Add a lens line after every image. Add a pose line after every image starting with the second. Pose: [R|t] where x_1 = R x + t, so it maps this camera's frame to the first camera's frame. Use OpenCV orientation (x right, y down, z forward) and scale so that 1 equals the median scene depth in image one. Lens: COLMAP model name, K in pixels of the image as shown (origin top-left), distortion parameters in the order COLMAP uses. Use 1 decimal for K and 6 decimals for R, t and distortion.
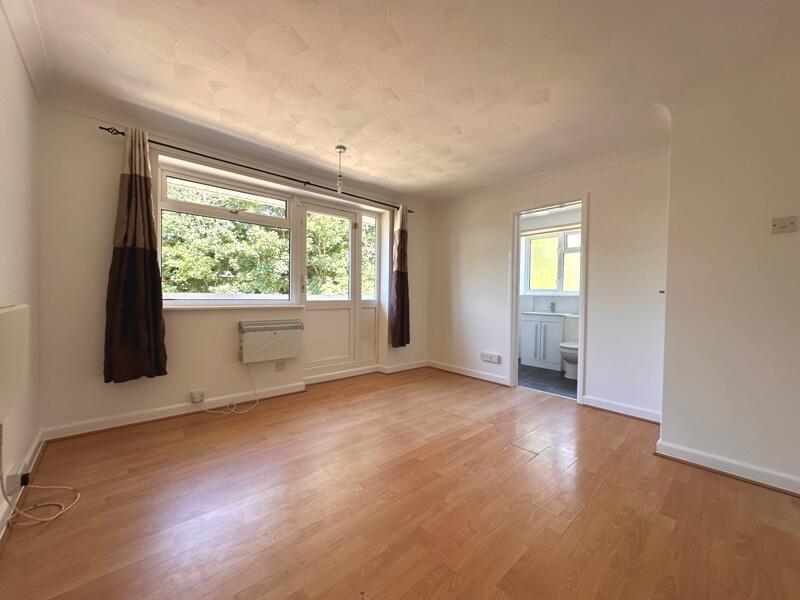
lens RADIAL K [[320.2, 0, 398.5], [0, 320.2, 299.7], [0, 0, 1]] dist [-0.001975, 0.000174]
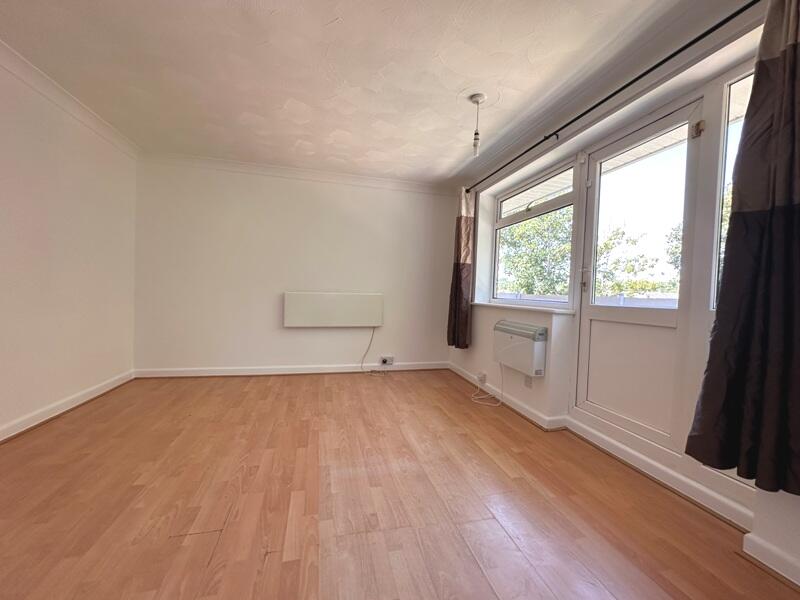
lens RADIAL K [[320.2, 0, 400.0], [0, 320.2, 300.4], [0, 0, 1]] dist [-0.001975, 0.000174]
pose [[-0.472208, -0.007227, -0.881458, 0.533482], [-0.054528, 0.998291, 0.021026, 0.002108], [0.879799, 0.057993, -0.471795, 1.143319]]
